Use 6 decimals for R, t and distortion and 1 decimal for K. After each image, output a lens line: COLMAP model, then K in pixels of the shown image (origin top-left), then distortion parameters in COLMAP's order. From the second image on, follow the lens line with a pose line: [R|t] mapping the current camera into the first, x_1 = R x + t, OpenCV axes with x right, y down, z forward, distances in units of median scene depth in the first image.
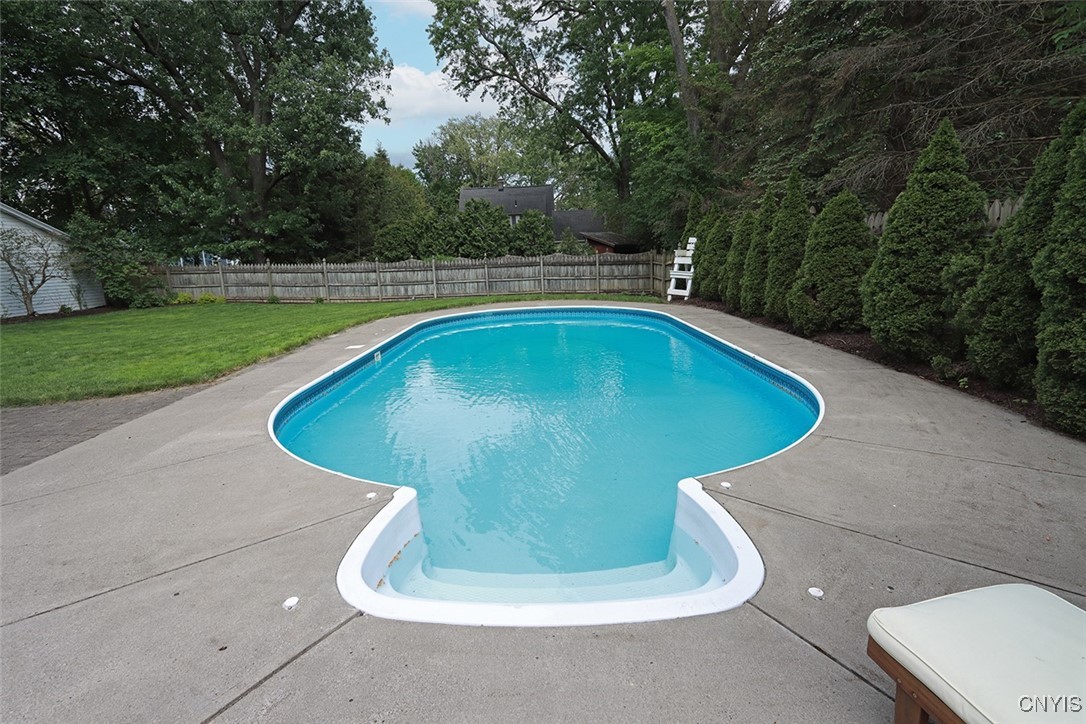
lens RADIAL K [[519.1, 0, 573.8], [0, 519.1, 352.7], [0, 0, 1]] dist [-0.009609, 0.002253]
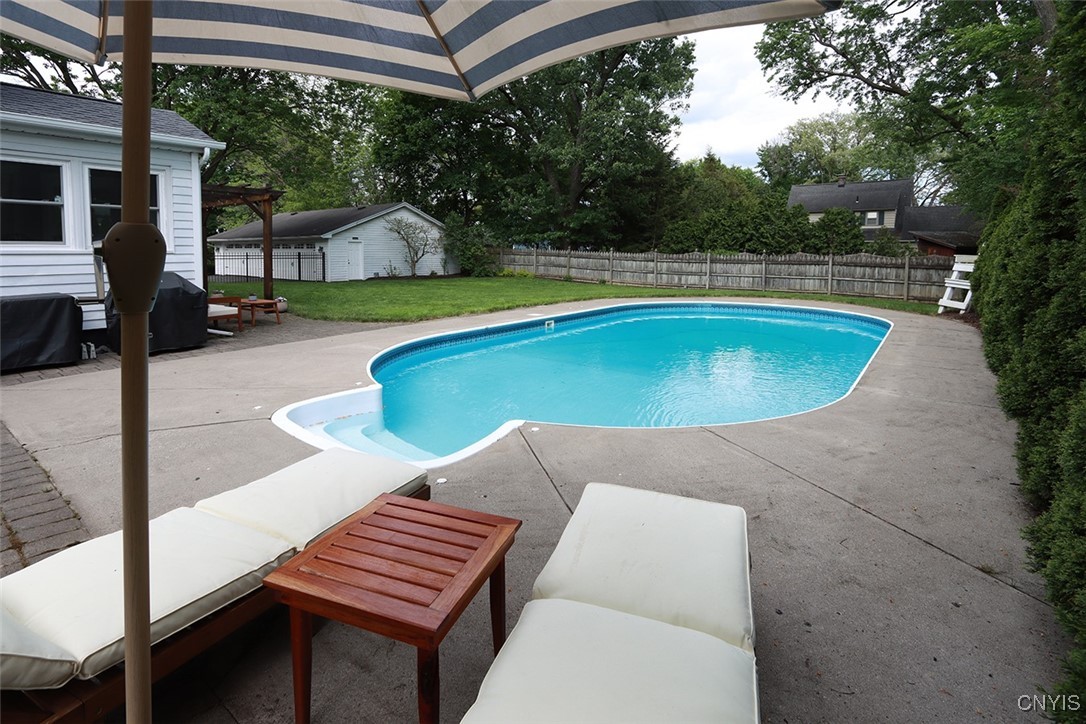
lens RADIAL K [[519.1, 0, 596.4], [0, 519.1, 256.0], [0, 0, 1]] dist [-0.009609, 0.002253]
pose [[0.836859, 0.048046, -0.545305, 0.124061], [-0.140982, 0.981455, -0.129885, -0.002196], [0.528952, 0.185574, 0.828113, -0.009021]]
